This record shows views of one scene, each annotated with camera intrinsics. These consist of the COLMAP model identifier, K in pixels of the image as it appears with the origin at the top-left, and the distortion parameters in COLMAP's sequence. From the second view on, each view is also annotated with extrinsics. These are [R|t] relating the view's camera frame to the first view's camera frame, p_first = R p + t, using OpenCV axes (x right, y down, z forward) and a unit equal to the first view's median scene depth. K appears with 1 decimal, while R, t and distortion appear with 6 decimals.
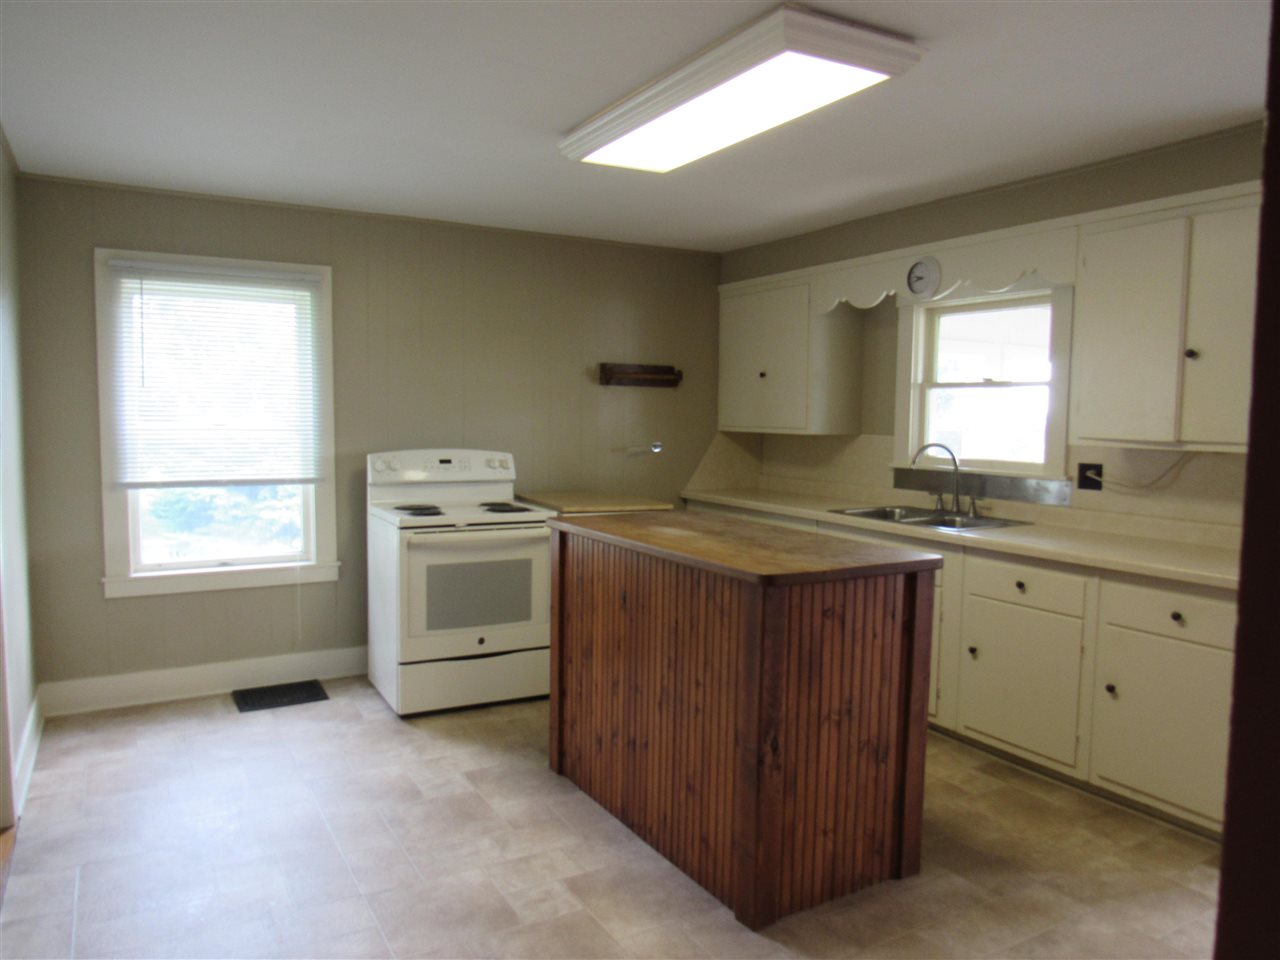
lens RADIAL K [[910.1, 0, 636.0], [0, 910.1, 495.2], [0, 0, 1]] dist [0.001042, 0.002353]
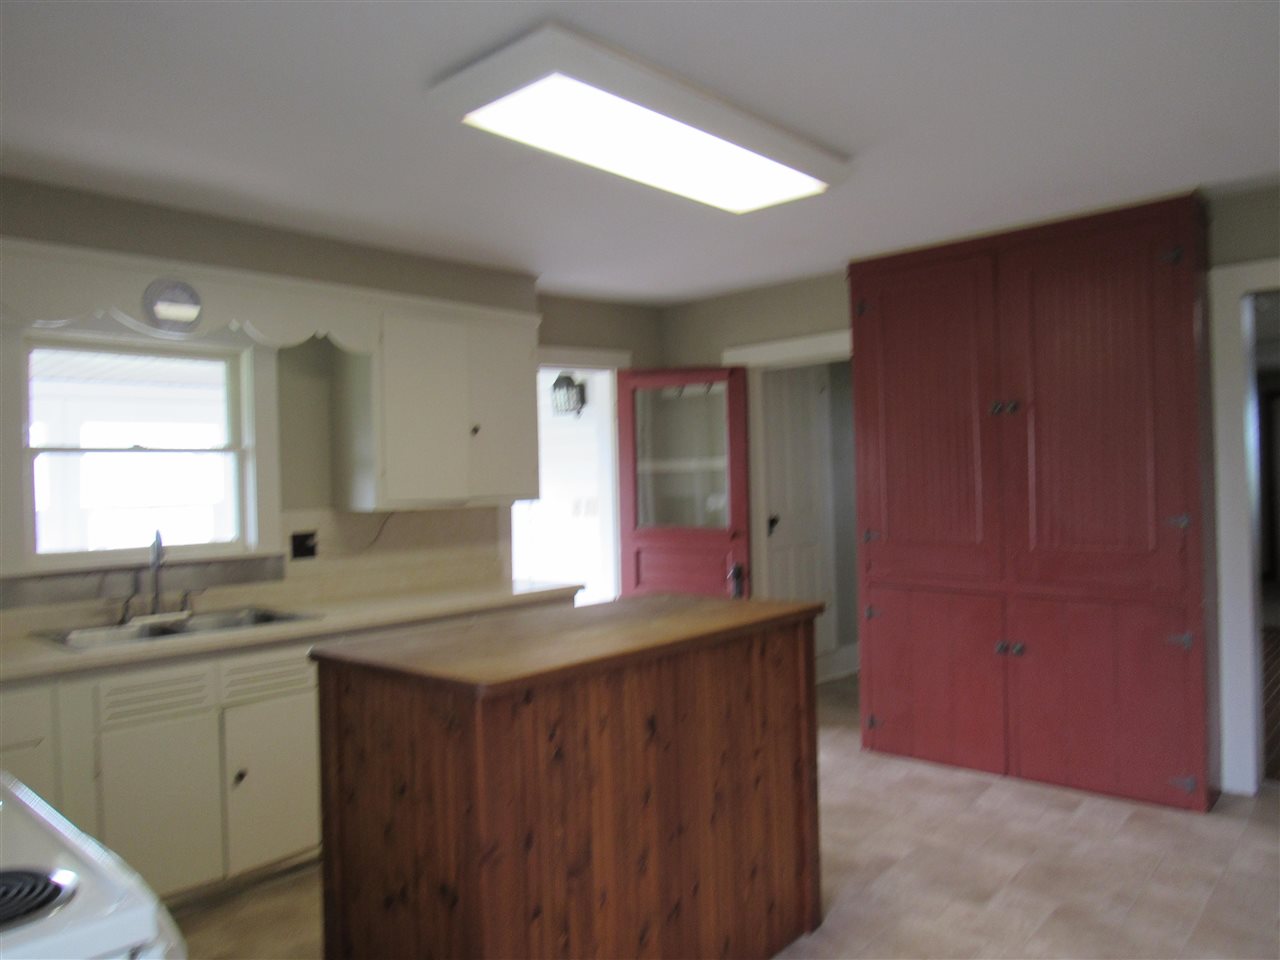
lens RADIAL K [[908.1, 0, 640.0], [0, 908.1, 480.0], [0, 0, 1]] dist [-0.030529, 0.003614]
pose [[-0.306984, -0.004848, 0.951702, -0.708640], [0.112927, 0.992737, 0.041483, -0.116715], [-0.944991, 0.120207, -0.304207, 1.216229]]
